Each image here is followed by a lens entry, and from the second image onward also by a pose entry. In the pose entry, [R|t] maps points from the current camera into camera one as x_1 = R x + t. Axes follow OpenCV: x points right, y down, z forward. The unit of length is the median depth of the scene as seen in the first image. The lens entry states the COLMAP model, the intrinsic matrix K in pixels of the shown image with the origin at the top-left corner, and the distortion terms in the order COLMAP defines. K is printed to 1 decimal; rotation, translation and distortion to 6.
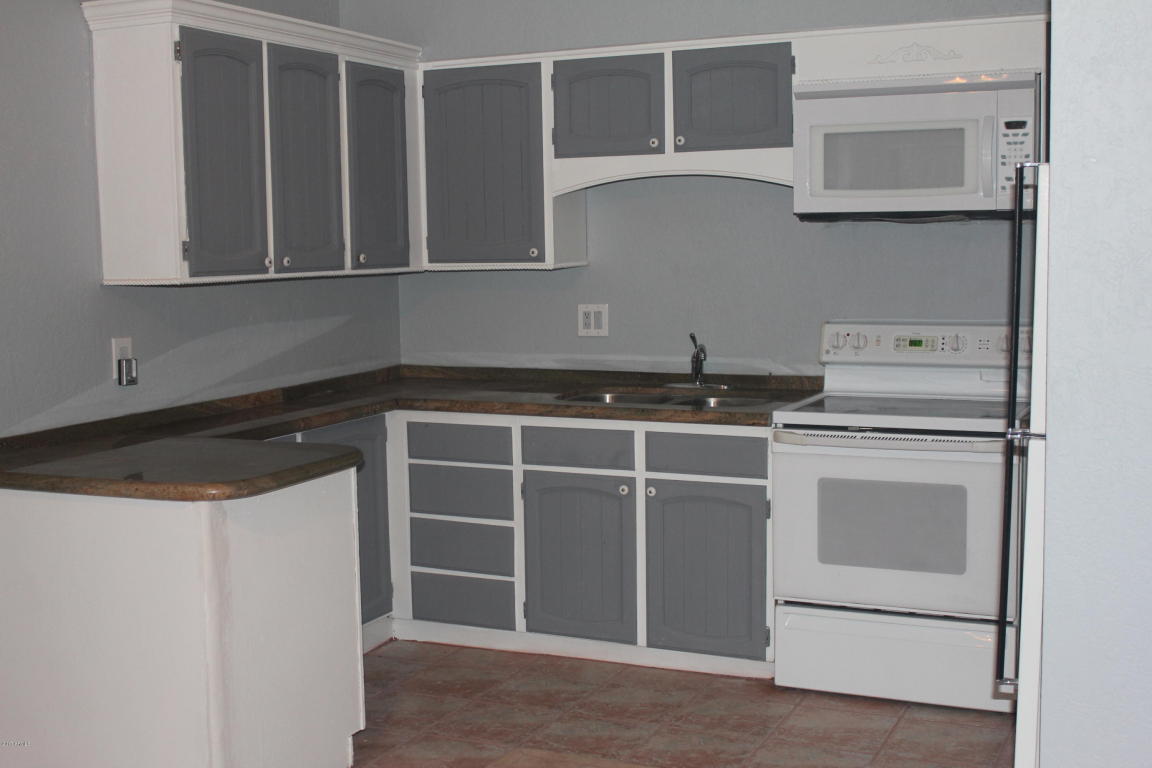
lens RADIAL K [[1435.3, 0, 576.0], [0, 1435.3, 384.0], [0, 0, 1]] dist [-0.092354, 0.100882]
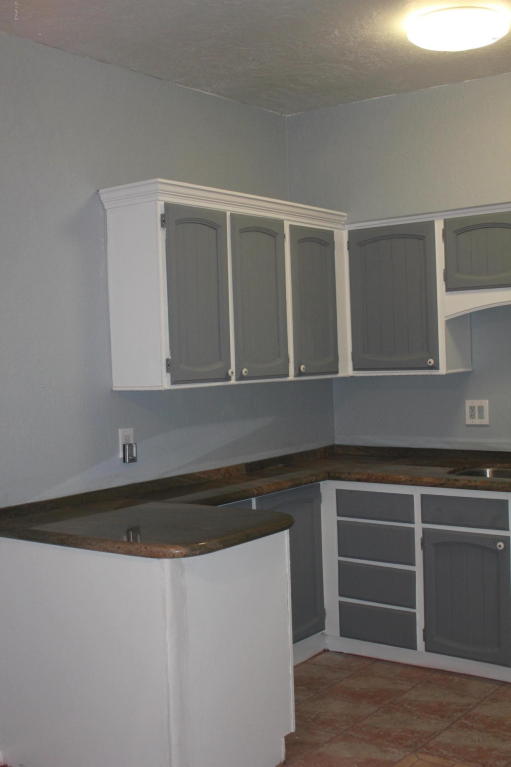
lens RADIAL K [[955.6, 0, 255.5], [0, 955.6, 383.5], [0, 0, 1]] dist [-0.092354, 0.100882]
pose [[0.974848, -0.009396, -0.222673, 0.009366], [-0.005277, 0.997858, -0.065209, -0.014423], [0.222808, 0.064744, 0.972710, 0.110408]]
